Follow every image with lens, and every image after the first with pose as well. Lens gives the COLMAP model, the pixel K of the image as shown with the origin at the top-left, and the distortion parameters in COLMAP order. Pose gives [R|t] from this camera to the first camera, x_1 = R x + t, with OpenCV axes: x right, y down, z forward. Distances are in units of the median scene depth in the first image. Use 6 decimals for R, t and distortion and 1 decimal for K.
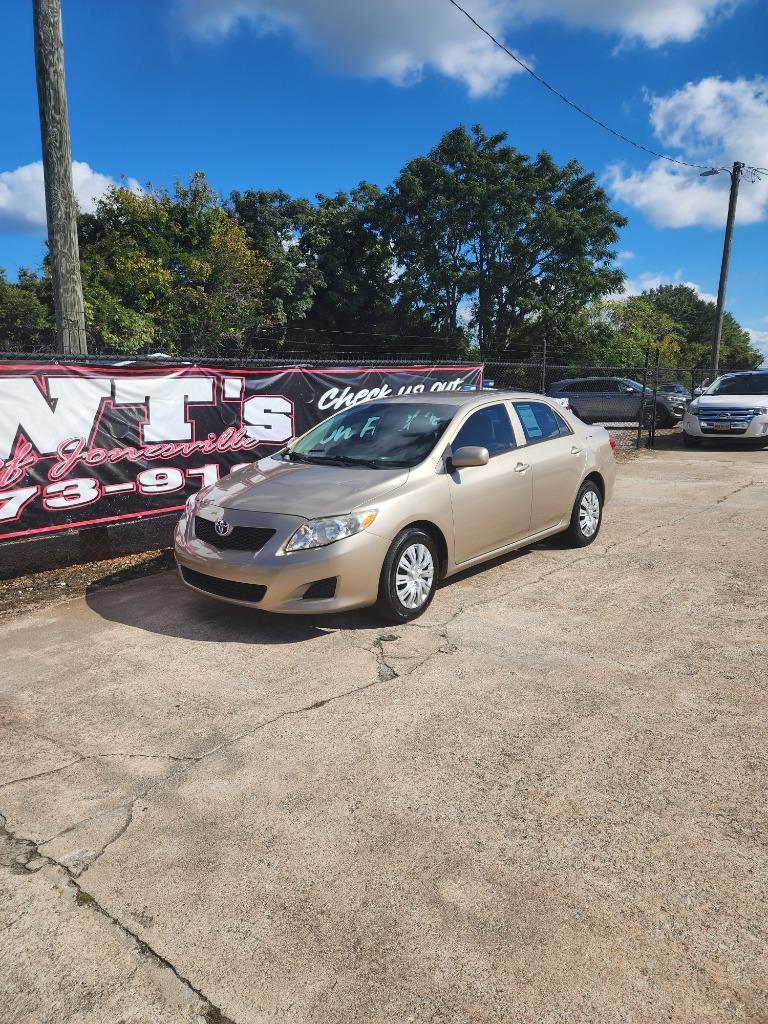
lens RADIAL K [[690.0, 0, 384.0], [0, 690.0, 512.0], [0, 0, 1]] dist [-0.008164, -0.001738]
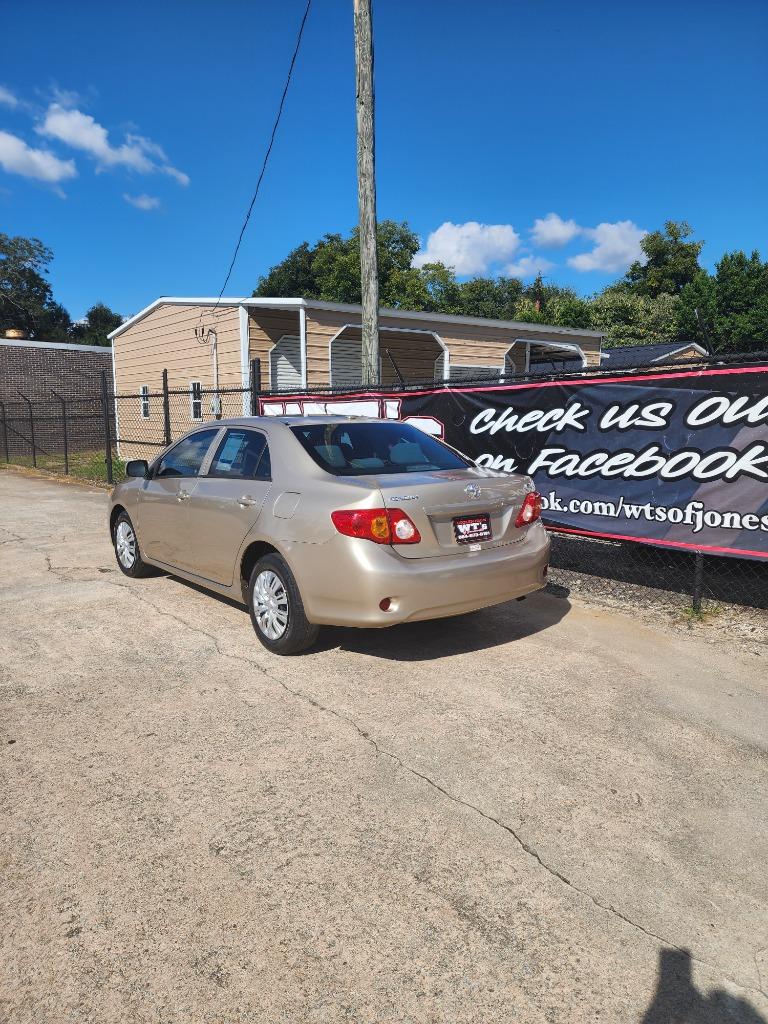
lens RADIAL K [[690.0, 0, 384.0], [0, 690.0, 512.0], [0, 0, 1]] dist [-0.008164, -0.001738]
pose [[-0.197998, 0.152378, -0.968286, 0.971950], [-0.164027, 0.968763, 0.185993, -0.241052], [0.966381, 0.195652, -0.166819, 1.299144]]
